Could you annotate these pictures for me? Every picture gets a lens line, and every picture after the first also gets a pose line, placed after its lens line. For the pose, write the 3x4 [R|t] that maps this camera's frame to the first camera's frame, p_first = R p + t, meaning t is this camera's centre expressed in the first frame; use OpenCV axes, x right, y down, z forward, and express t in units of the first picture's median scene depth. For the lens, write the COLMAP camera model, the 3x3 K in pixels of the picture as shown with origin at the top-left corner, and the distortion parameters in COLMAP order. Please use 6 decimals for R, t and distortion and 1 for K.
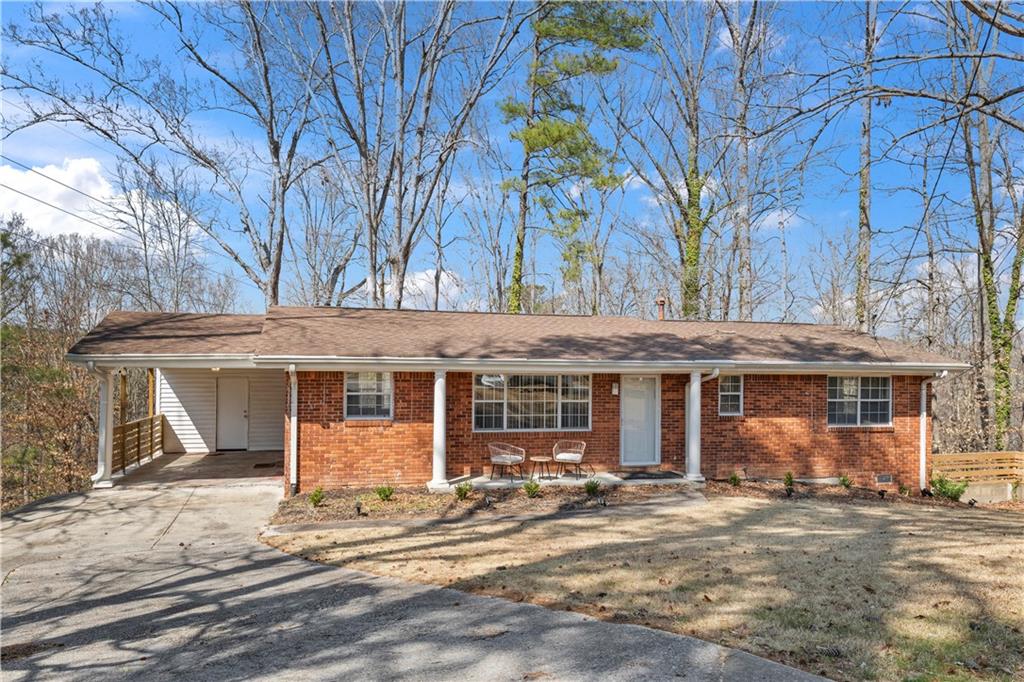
lens RADIAL K [[805.8, 0, 511.9], [0, 805.8, 345.0], [0, 0, 1]] dist [0.015141, 0.001052]
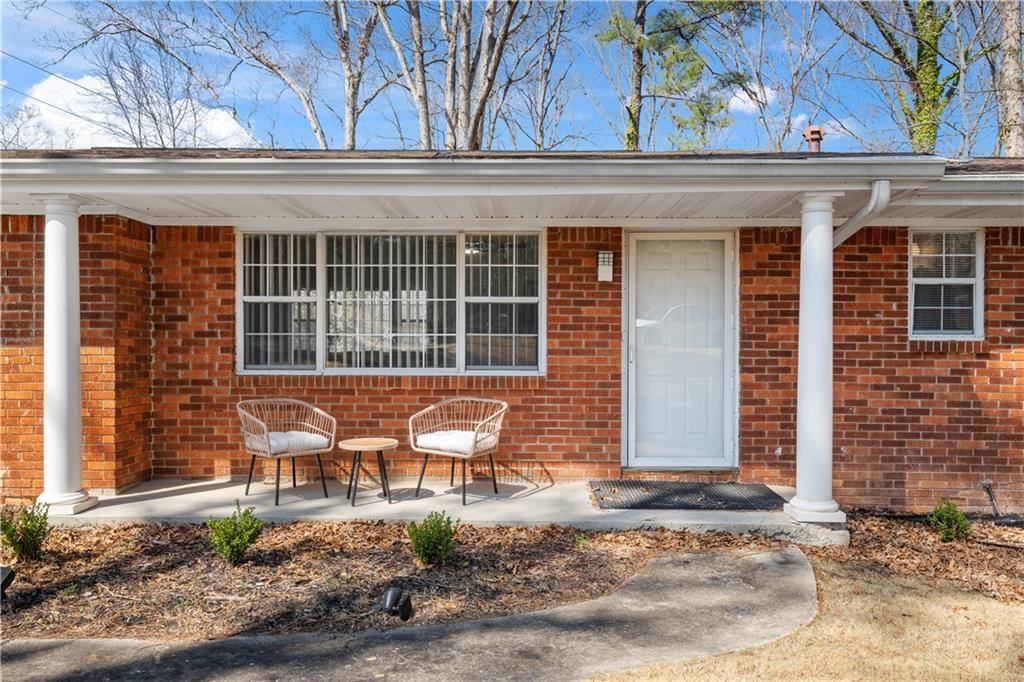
lens RADIAL K [[827.0, 0, 512.8], [0, 827.0, 337.0], [0, 0, 1]] dist [0.002686, 0.010333]
pose [[0.963311, -0.006901, -0.268298, 0.186748], [0.011867, 0.999787, 0.016893, 0.078943], [0.268124, -0.019457, 0.963188, 0.597197]]
